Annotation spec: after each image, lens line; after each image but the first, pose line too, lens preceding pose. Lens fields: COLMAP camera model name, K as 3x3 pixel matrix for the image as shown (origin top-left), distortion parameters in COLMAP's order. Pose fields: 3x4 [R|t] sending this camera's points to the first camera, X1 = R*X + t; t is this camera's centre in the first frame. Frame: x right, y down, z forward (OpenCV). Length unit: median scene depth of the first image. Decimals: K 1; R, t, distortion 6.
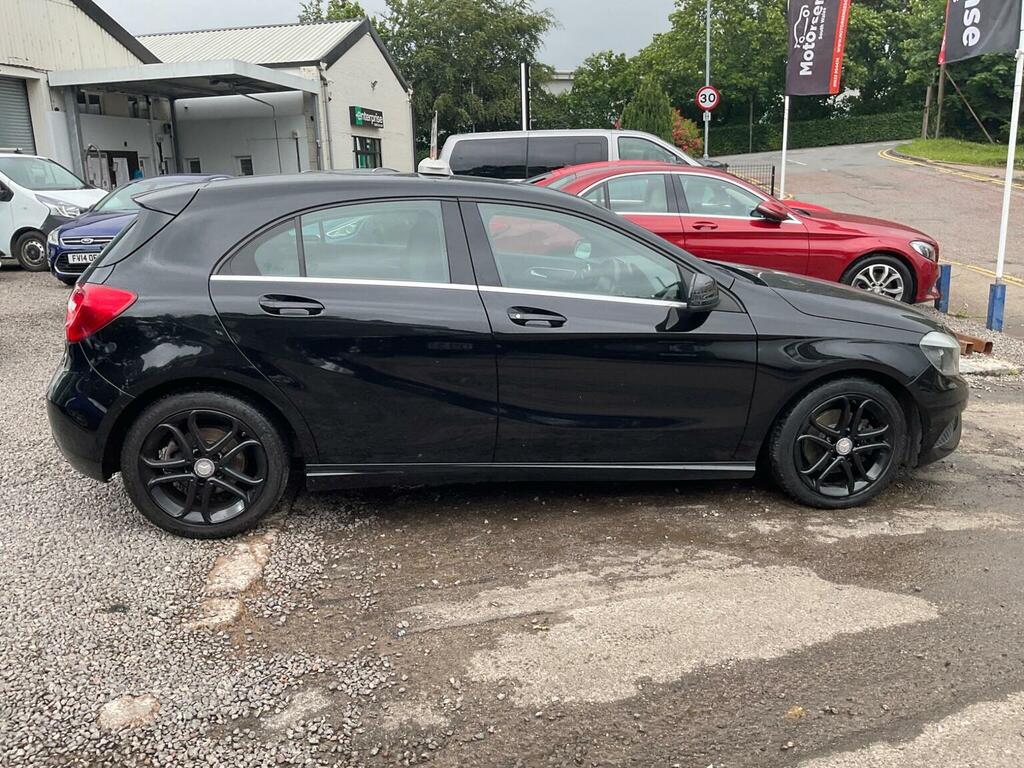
lens RADIAL K [[843.4, 0, 523.5], [0, 843.4, 382.8], [0, 0, 1]] dist [0.072481, -0.129841]
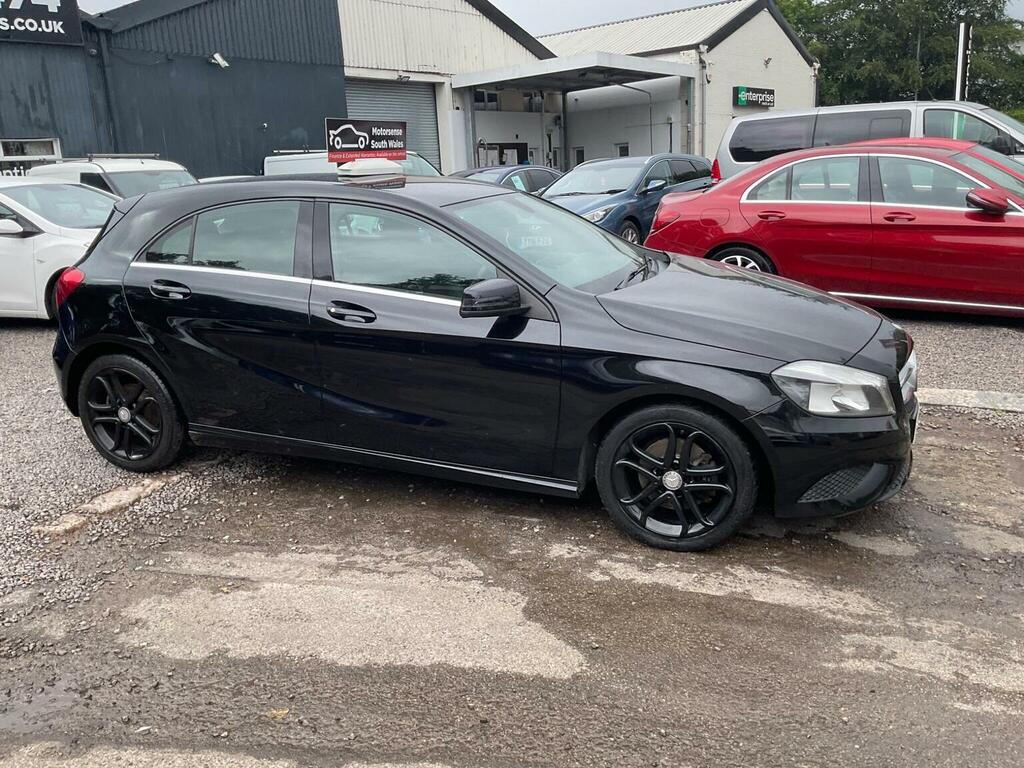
lens RADIAL K [[841.6, 0, 520.0], [0, 841.6, 386.6], [0, 0, 1]] dist [0.071594, -0.119403]
pose [[0.870984, 0.105162, -0.479924, 0.308765], [-0.092590, 0.994455, 0.049870, -0.024536], [0.482508, 0.001000, 0.875891, 0.074118]]
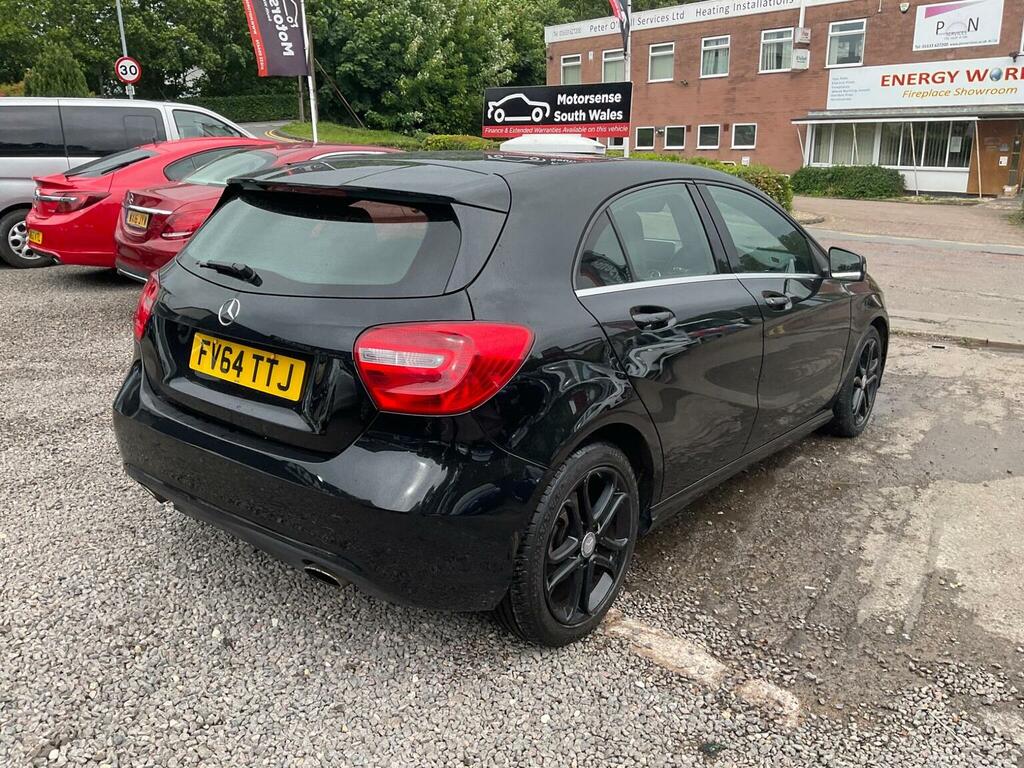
lens RADIAL K [[834.0, 0, 512.0], [0, 834.0, 384.0], [0, 0, 1]] dist [0.039921, -0.076134]
pose [[0.742894, -0.170145, 0.647426, -0.368326], [0.152931, 0.984720, 0.083305, -0.047382], [-0.651707, 0.037125, 0.757562, 0.199293]]
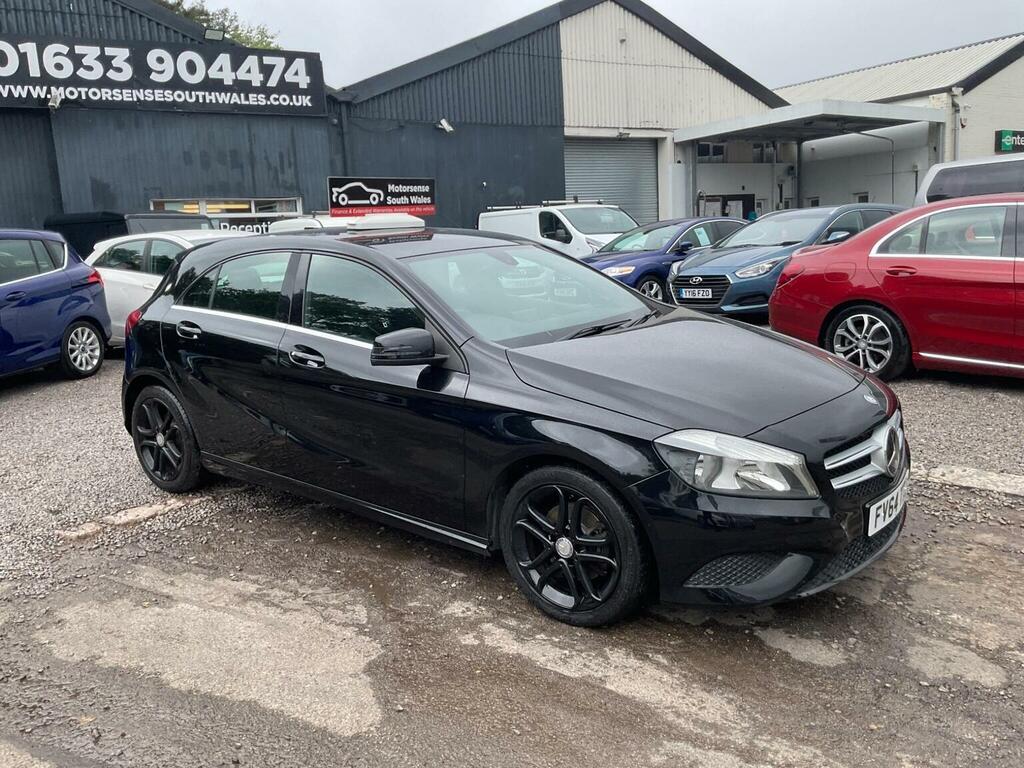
lens RADIAL K [[843.4, 0, 523.5], [0, 843.4, 382.8], [0, 0, 1]] dist [0.072481, -0.129841]
pose [[0.685968, 0.114092, -0.718631, 0.440194], [-0.142262, 0.989599, 0.021315, -0.046136], [0.713589, 0.087613, 0.695065, 0.181705]]
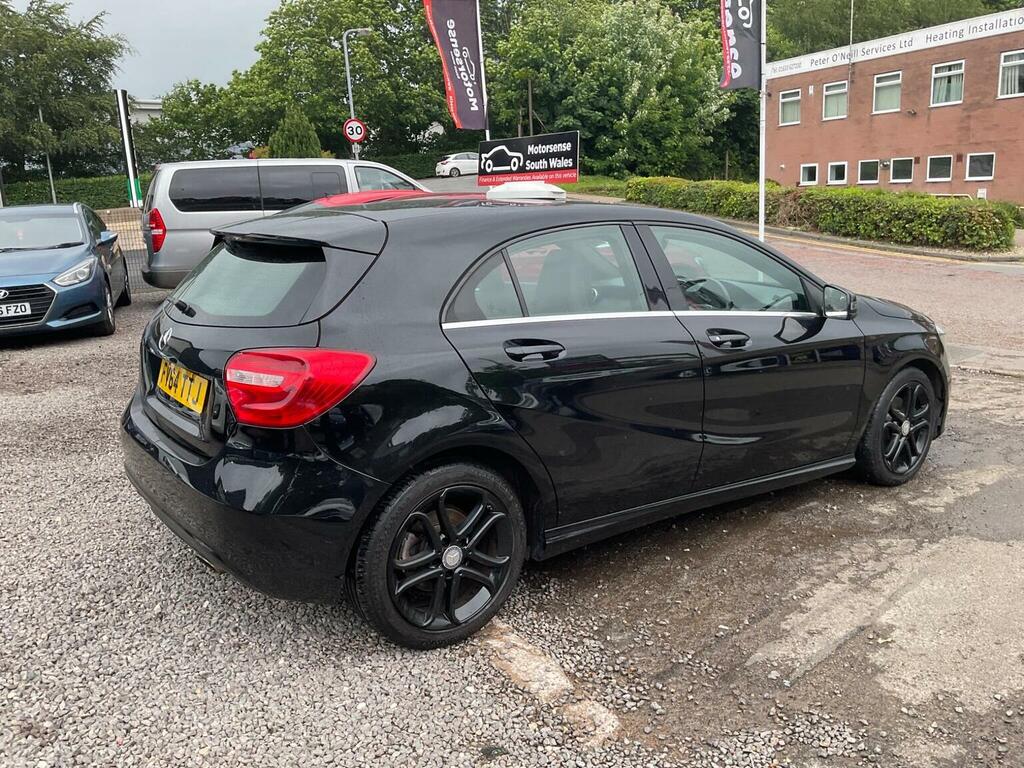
lens RADIAL K [[837.3, 0, 518.0], [0, 837.3, 378.8], [0, 0, 1]] dist [0.054498, -0.102419]
pose [[0.890232, -0.113200, 0.441218, -0.274467], [0.129910, 0.991496, -0.007734, -0.023605], [-0.436590, 0.064203, 0.897367, 0.098828]]
